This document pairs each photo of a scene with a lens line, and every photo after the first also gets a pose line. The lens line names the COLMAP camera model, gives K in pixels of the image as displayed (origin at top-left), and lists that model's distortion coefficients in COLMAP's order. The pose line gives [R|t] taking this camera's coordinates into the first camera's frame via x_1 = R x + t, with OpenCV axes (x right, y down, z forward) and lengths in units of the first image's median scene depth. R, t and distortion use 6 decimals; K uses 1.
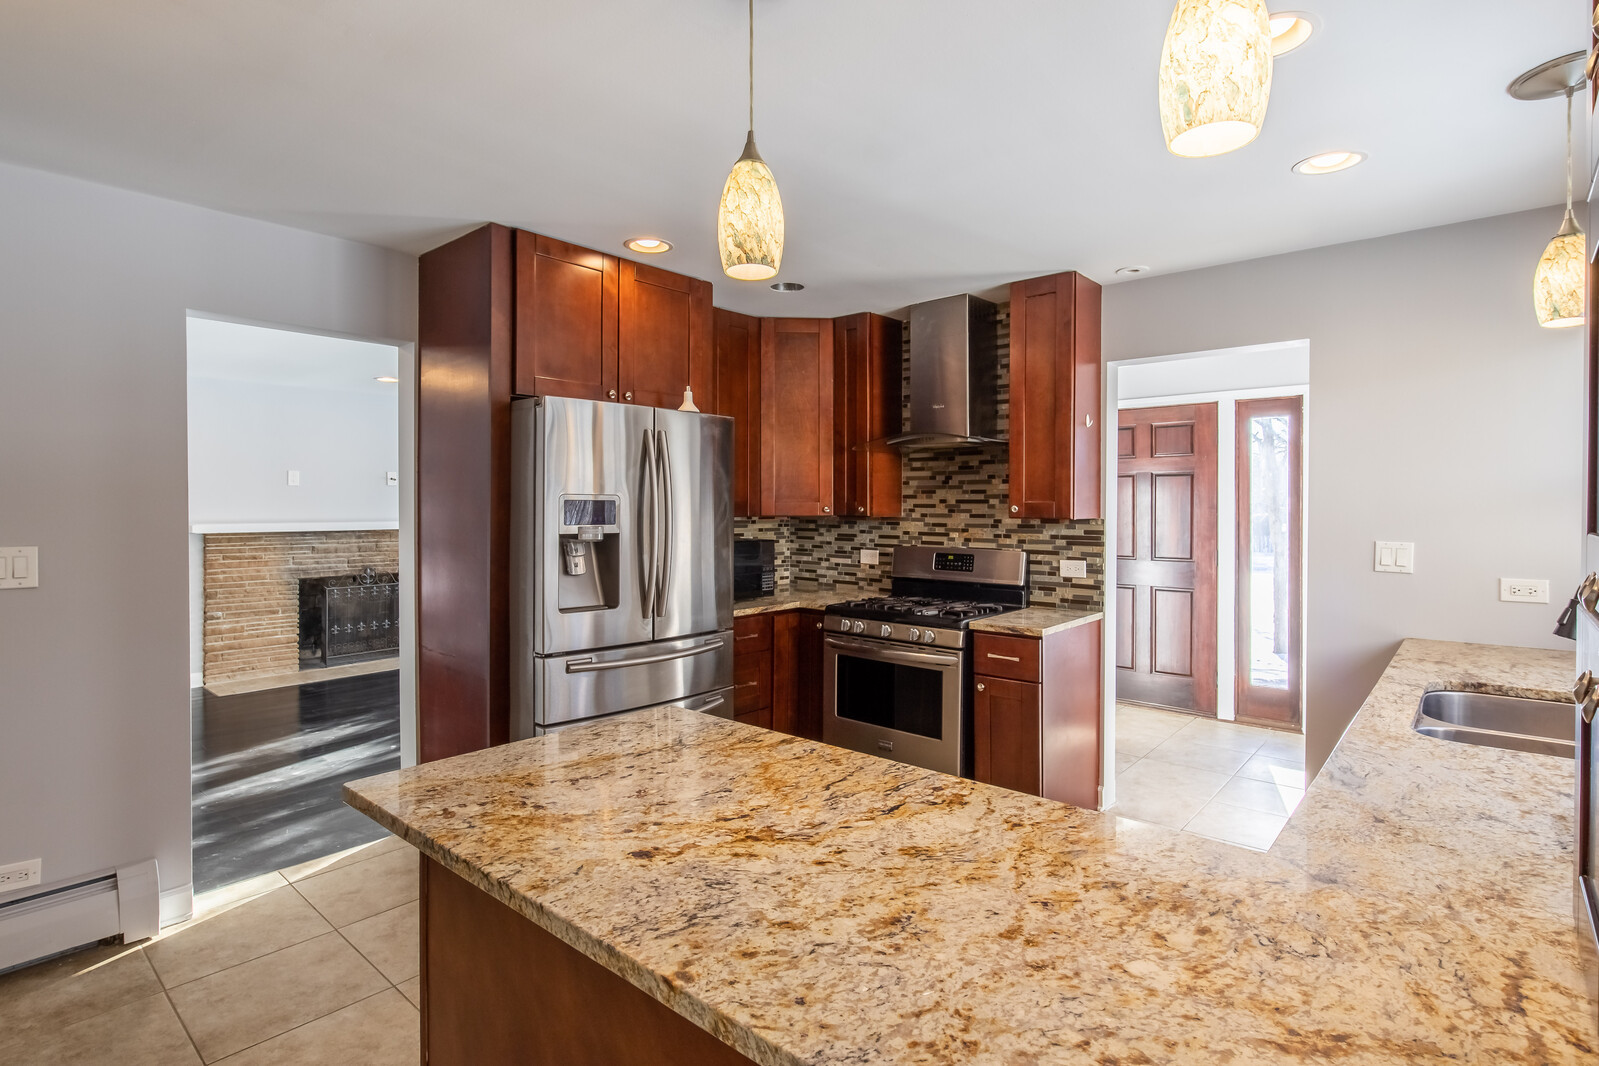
lens RADIAL K [[810.9, 0, 792.1], [0, 810.9, 513.7], [0, 0, 1]] dist [-0.005027, -0.000013]
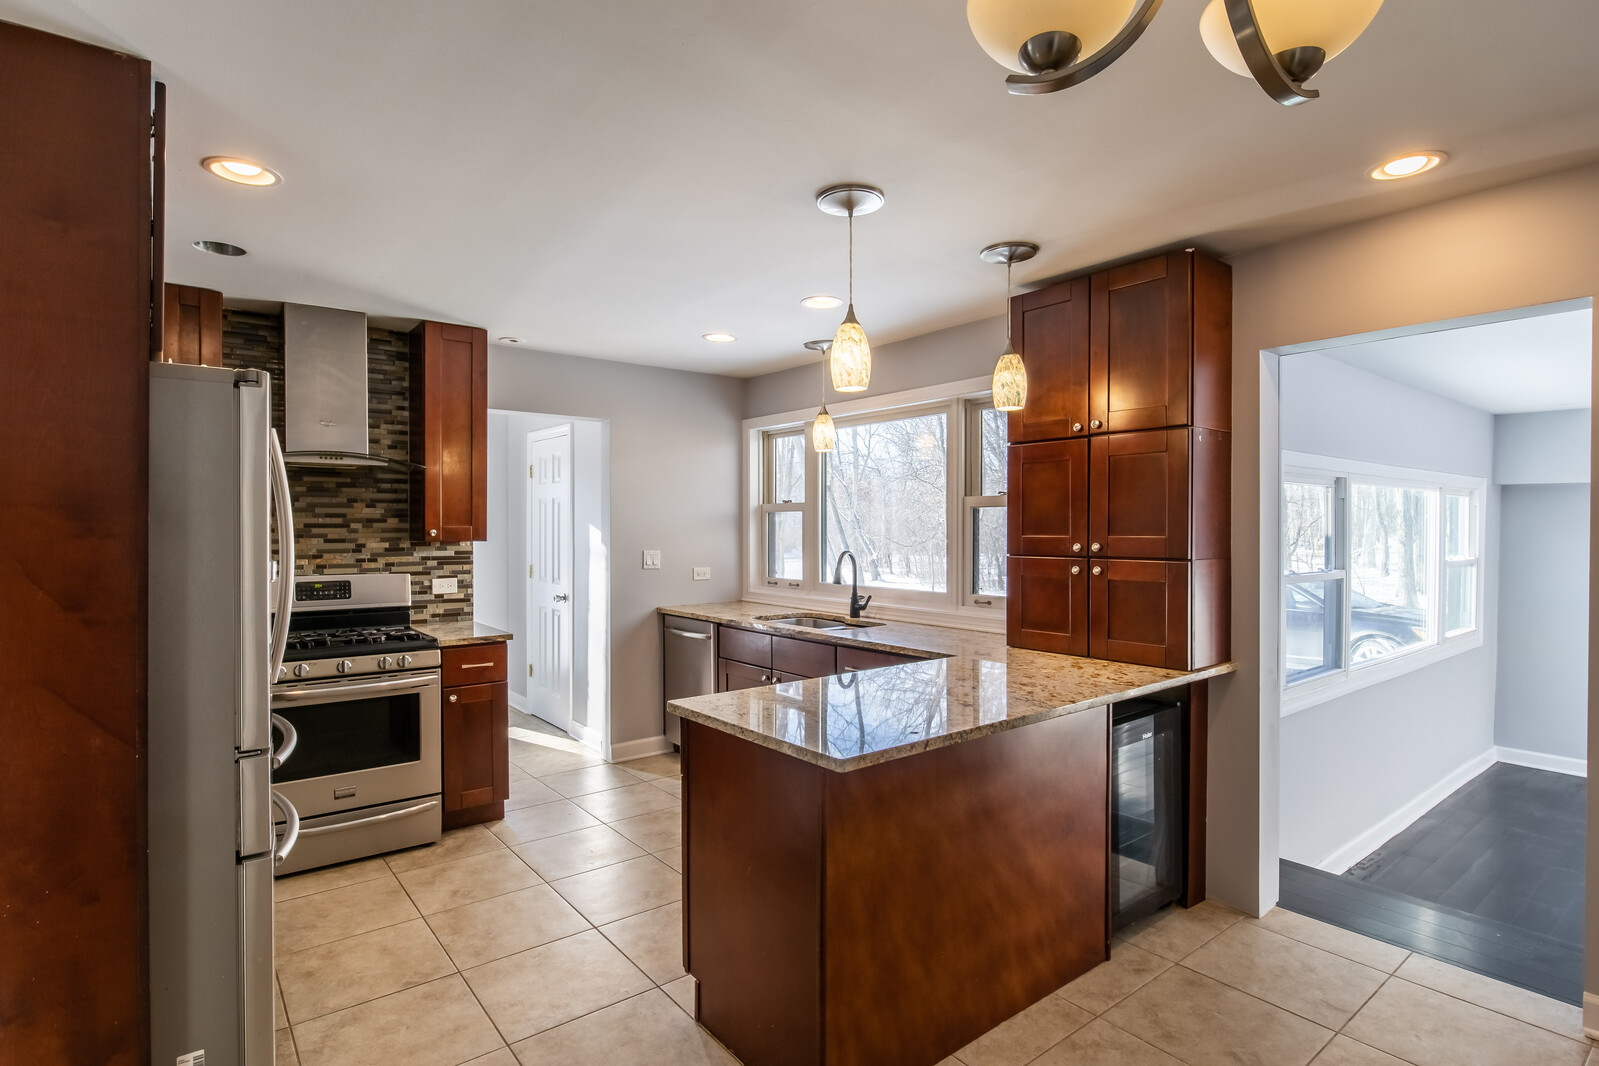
lens RADIAL K [[815.6, 0, 799.5], [0, 815.6, 533.0], [0, 0, 1]] dist [-0.003532, -0.000170]
pose [[0.172734, -0.006962, 0.984944, -0.655961], [0.012166, 0.999914, 0.004934, -0.004677], [-0.984893, 0.011131, 0.172804, 0.312250]]
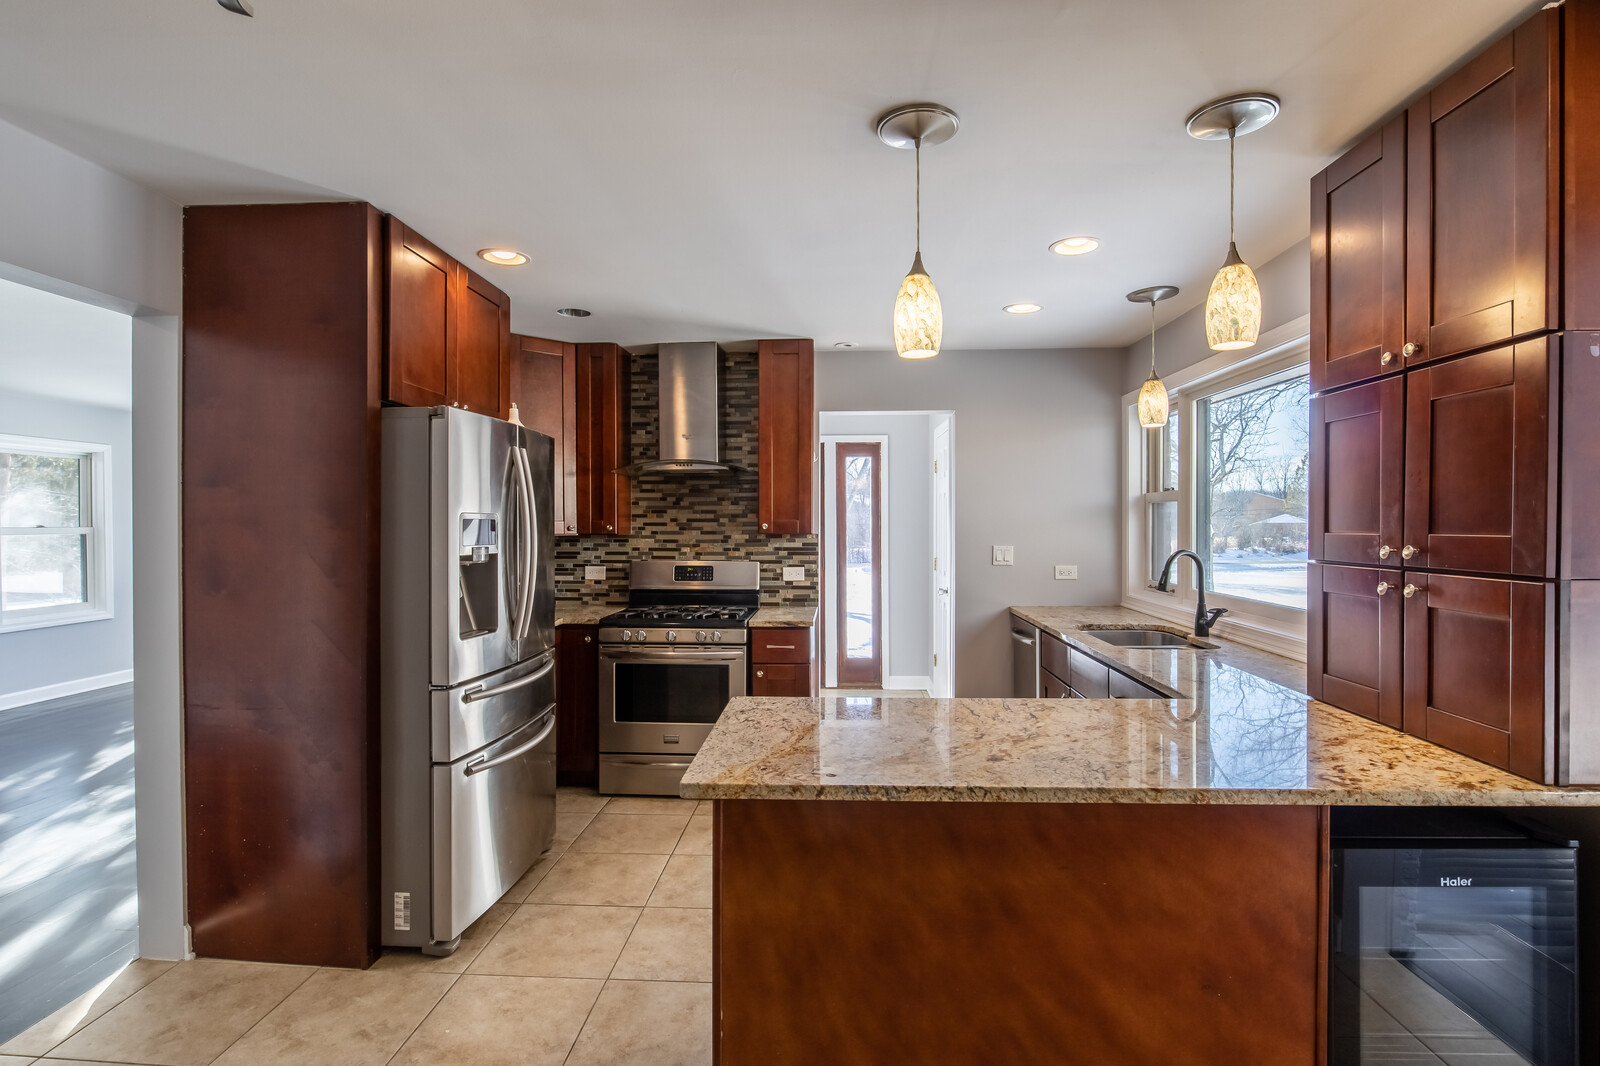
lens RADIAL K [[803.1, 0, 800.0], [0, 803.1, 533.0], [0, 0, 1]] dist [-0.006424, 0.000825]
pose [[0.782006, -0.010776, 0.623177, -0.405506], [0.010103, 0.999938, 0.004612, -0.000845], [-0.623188, 0.002689, 0.782067, 0.022332]]
